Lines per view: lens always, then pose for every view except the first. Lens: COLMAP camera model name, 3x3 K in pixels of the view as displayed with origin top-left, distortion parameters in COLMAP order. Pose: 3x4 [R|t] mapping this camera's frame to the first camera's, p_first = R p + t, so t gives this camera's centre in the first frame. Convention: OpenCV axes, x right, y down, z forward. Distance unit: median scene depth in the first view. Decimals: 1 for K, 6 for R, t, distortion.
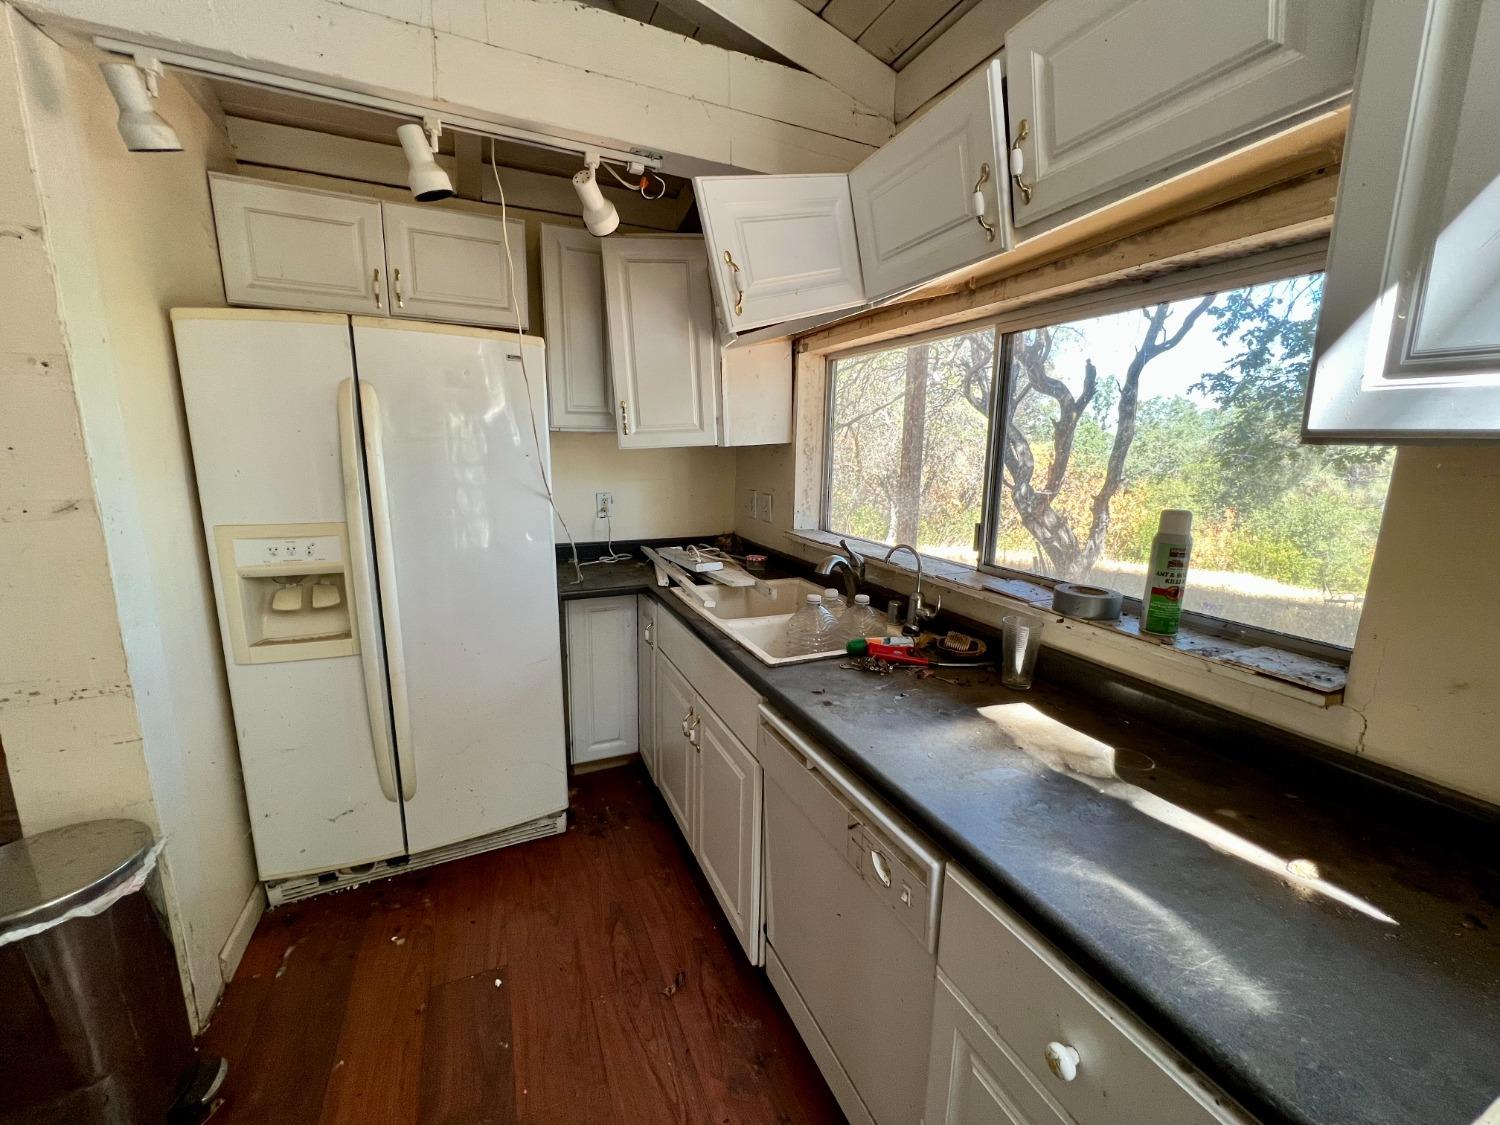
lens RADIAL K [[601.8, 0, 754.2], [0, 601.8, 558.7], [0, 0, 1]] dist [0.000817, 0.000613]
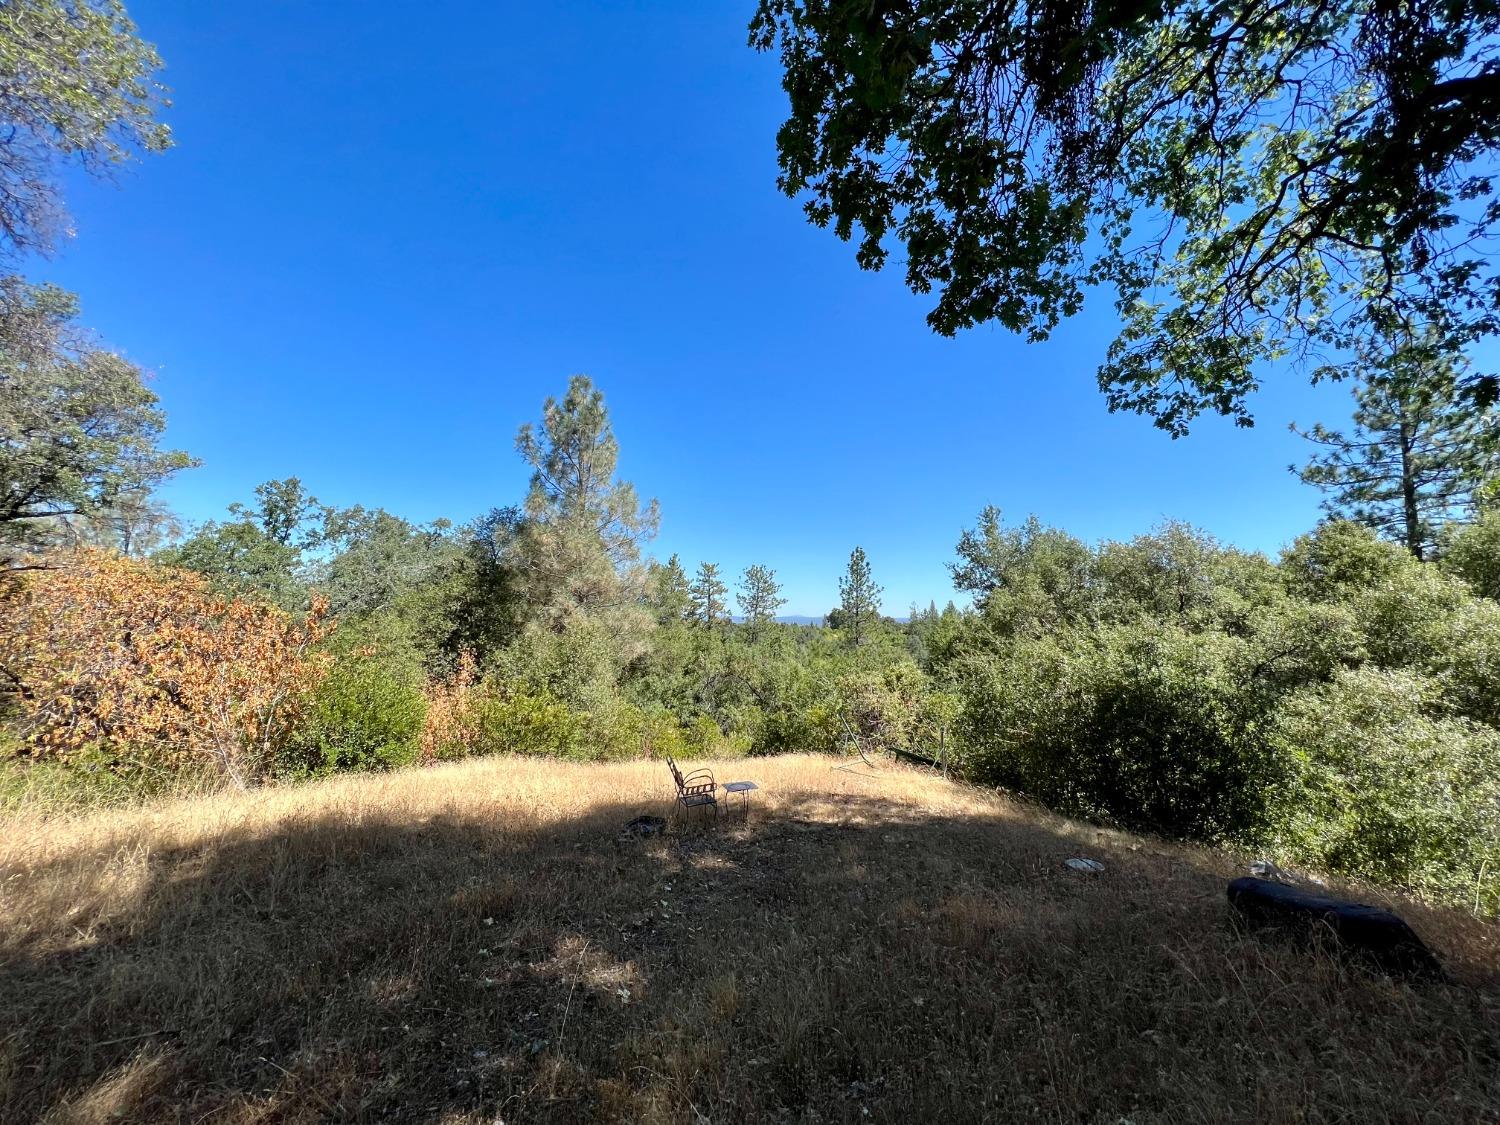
lens RADIAL K [[601.8, 0, 743.6], [0, 601.8, 558.0], [0, 0, 1]] dist [0.000817, 0.000613]
pose [[0.417909, 0.093737, 0.903640, 0.273688], [0.154337, 0.972879, -0.172297, -0.018864], [-0.895283, 0.211470, 0.392108, 0.397347]]
